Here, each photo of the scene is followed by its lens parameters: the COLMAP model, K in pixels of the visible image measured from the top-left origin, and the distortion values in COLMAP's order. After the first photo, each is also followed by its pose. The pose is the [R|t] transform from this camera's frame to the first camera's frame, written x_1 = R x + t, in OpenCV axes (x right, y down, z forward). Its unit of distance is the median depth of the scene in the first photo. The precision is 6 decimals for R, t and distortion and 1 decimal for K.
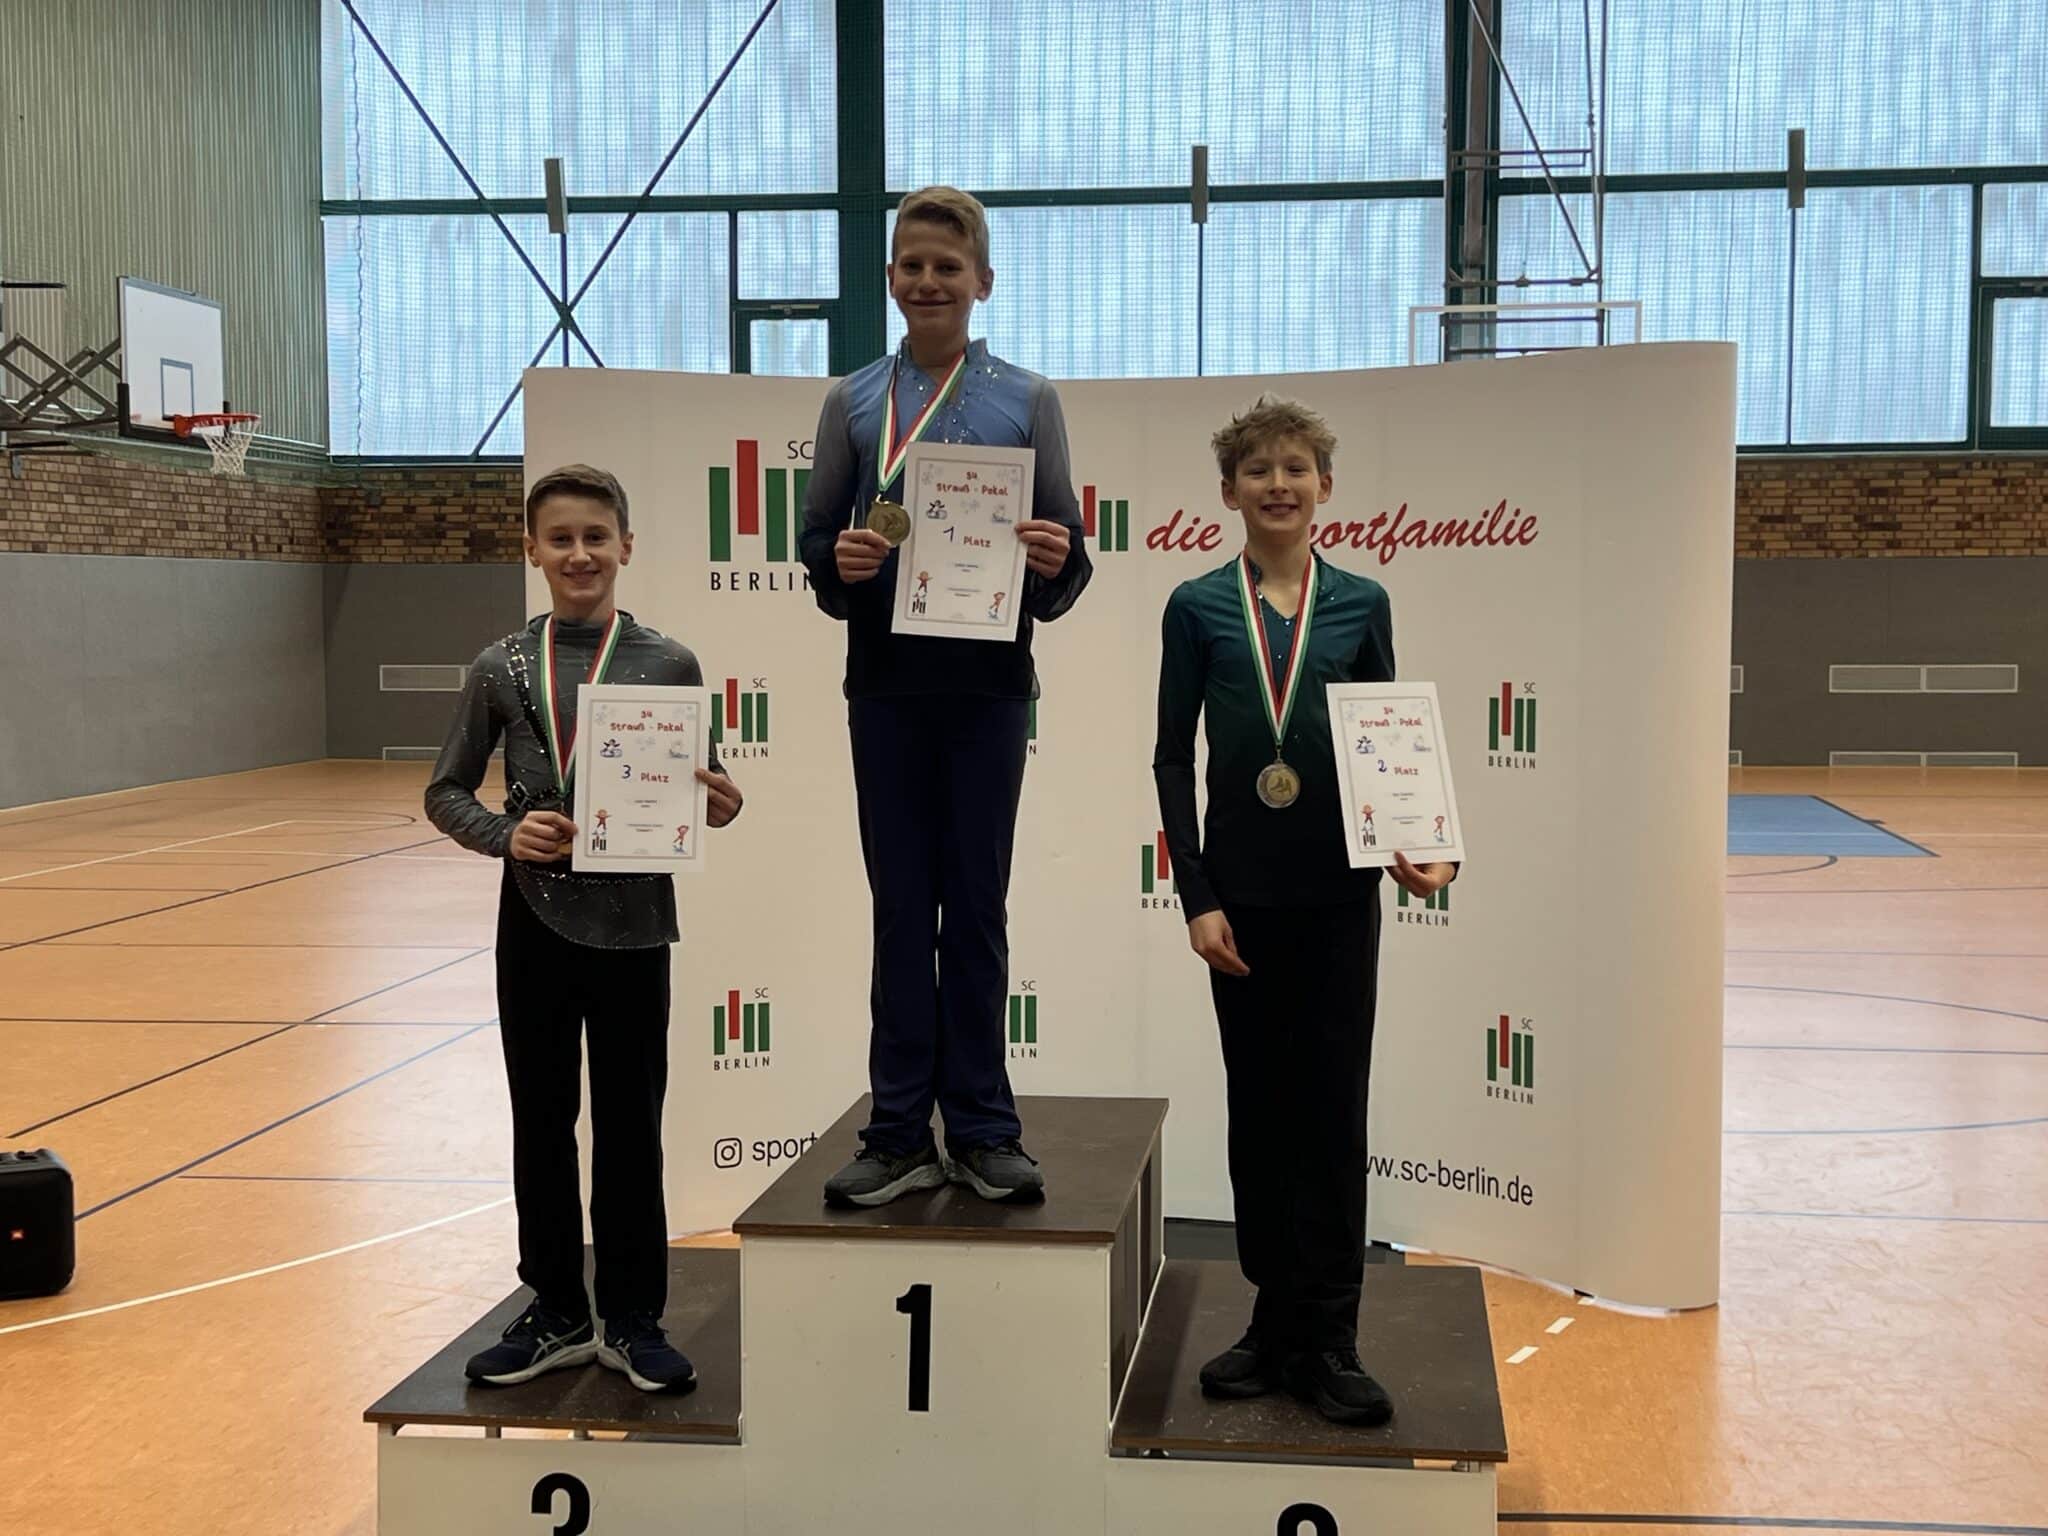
lens RADIAL K [[2964.6, 0, 1024.2], [0, 2964.6, 771.5], [0, 0, 1]] dist [0.047599, 0.000000]
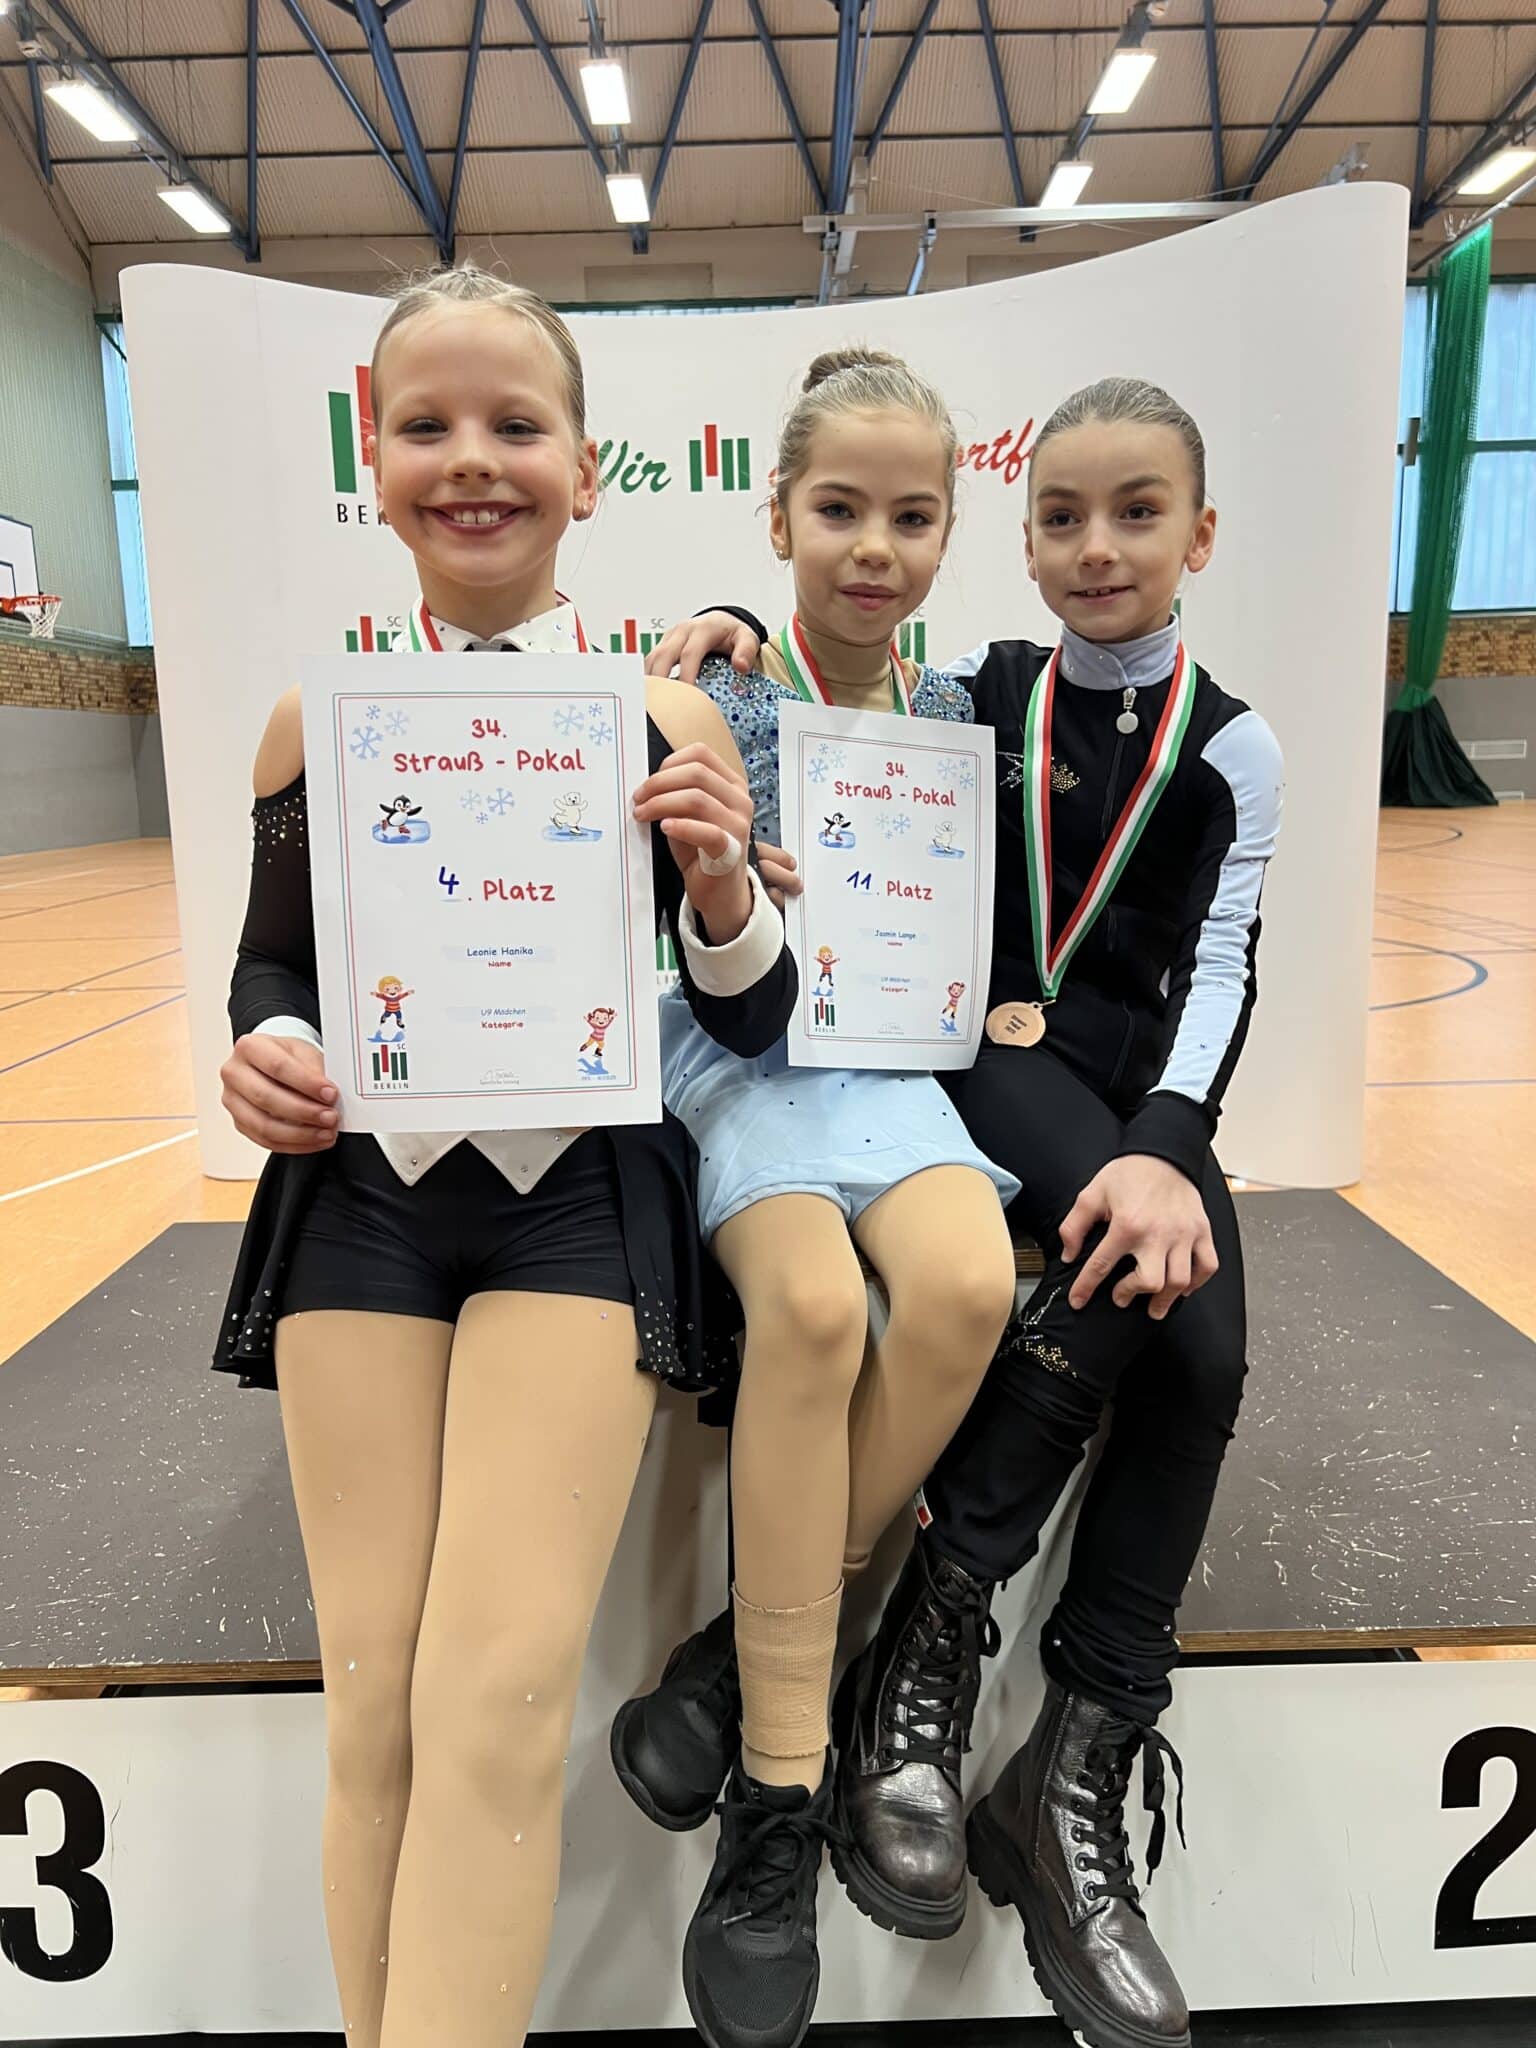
lens RADIAL K [[1550.2, 0, 763.7], [0, 1550.2, 1027.2], [0, 0, 1]] dist [-0.005895, -0.002225]
pose [[0.991280, -0.045759, 0.123575, -0.013172], [0.031949, 0.993250, 0.111508, 0.019223], [-0.127844, -0.106587, 0.986050, 0.164625]]
